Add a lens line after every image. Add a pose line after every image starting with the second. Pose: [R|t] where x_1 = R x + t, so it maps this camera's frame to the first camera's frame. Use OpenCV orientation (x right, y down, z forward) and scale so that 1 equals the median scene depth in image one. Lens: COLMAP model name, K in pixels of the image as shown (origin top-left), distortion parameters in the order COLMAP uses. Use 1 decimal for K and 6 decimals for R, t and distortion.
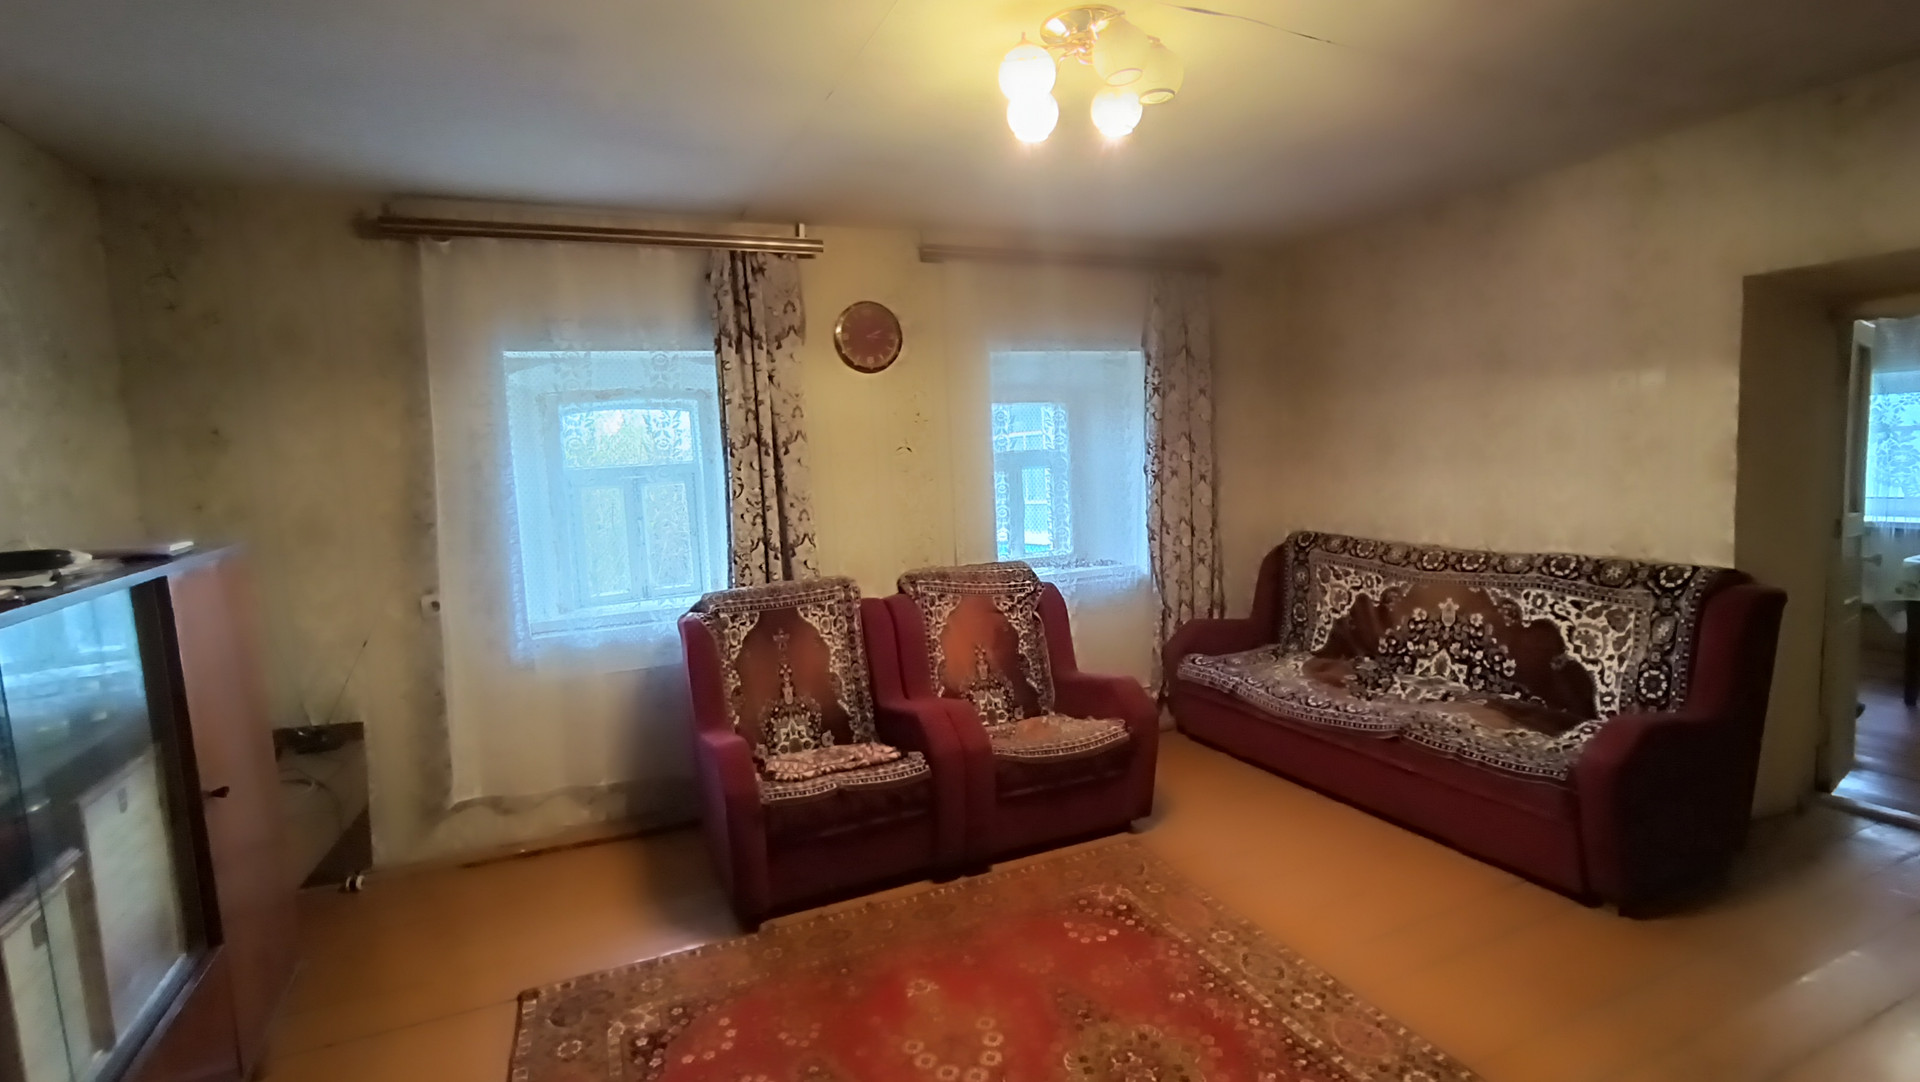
lens RADIAL K [[889.3, 0, 960.0], [0, 889.3, 541.0], [0, 0, 1]] dist [-0.003515, -0.000355]
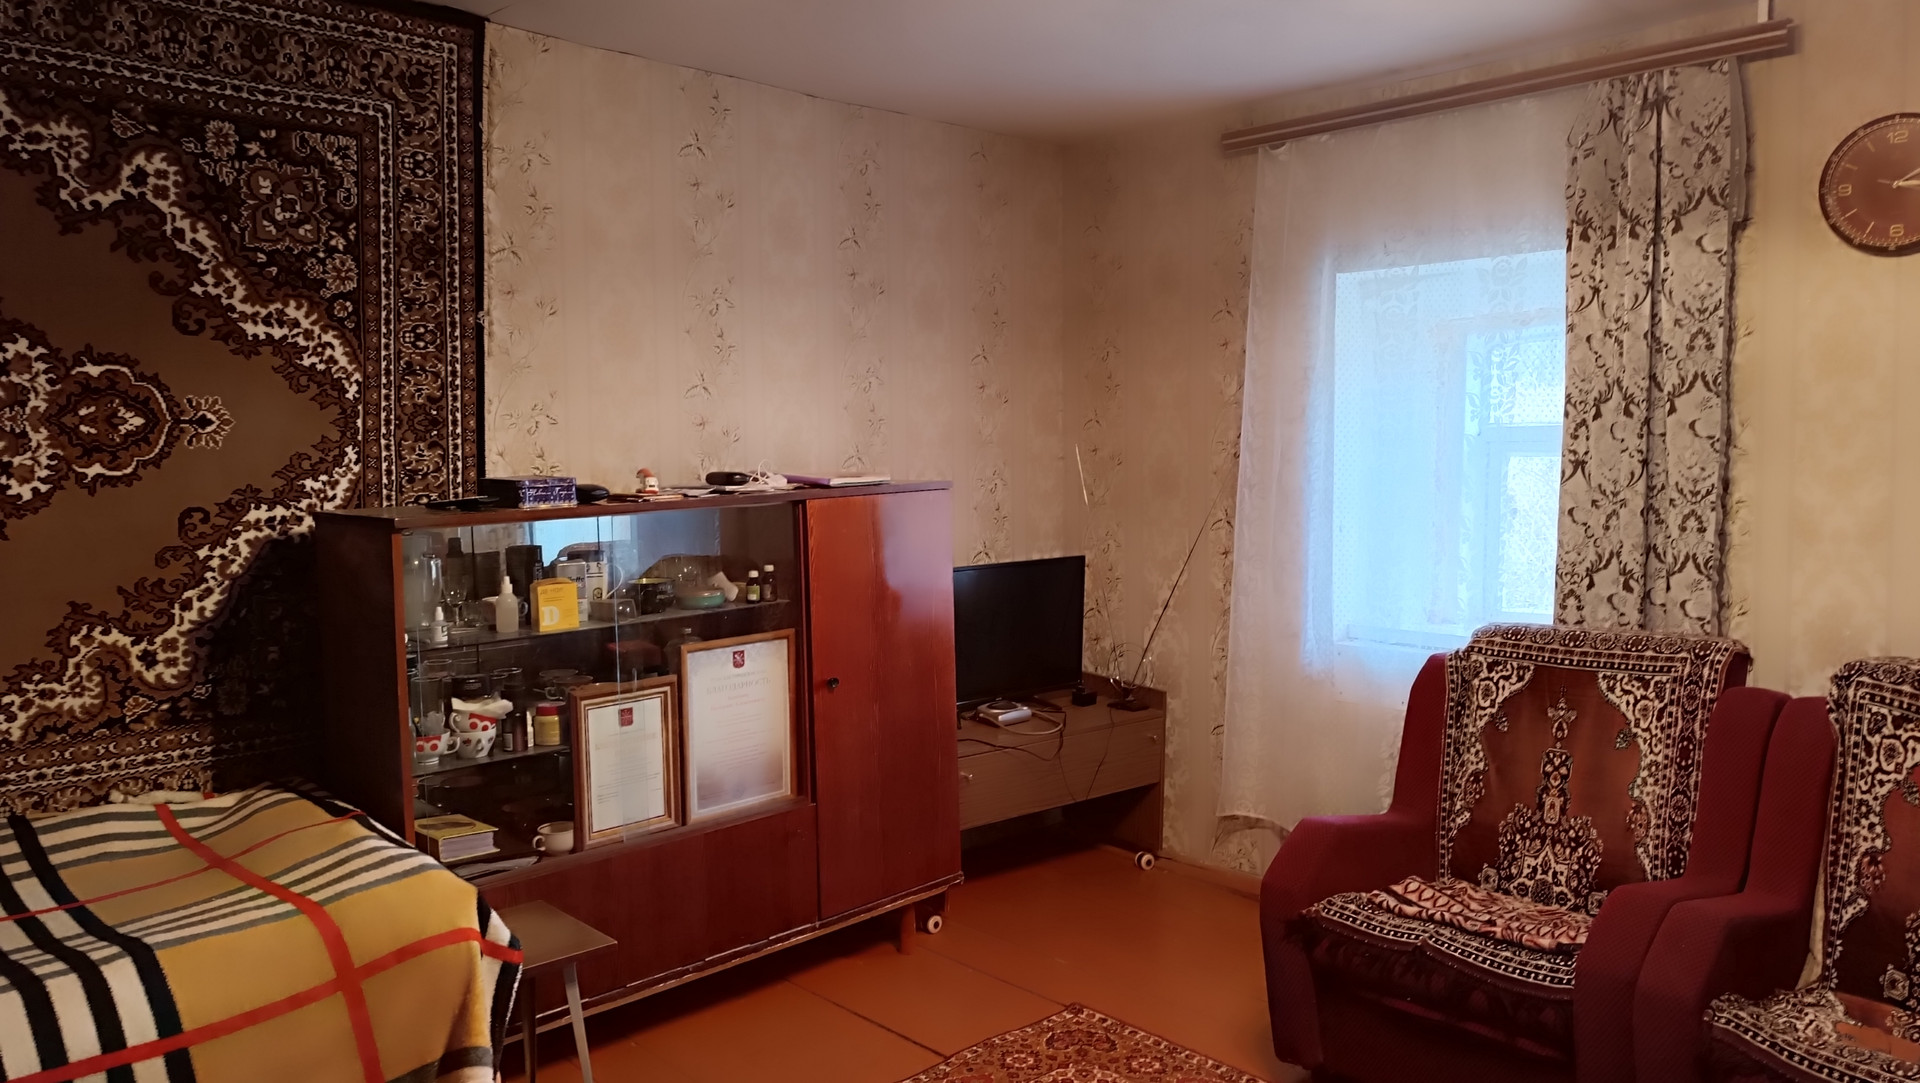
lens RADIAL K [[1363.7, 0, 960.0], [0, 1363.7, 541.5], [0, 0, 1]] dist [0.040999, -0.001788]
pose [[0.341640, 0.116696, -0.932558, 0.530654], [-0.102577, 0.990963, 0.086426, -0.049095], [0.934216, 0.066133, 0.350523, 0.277086]]
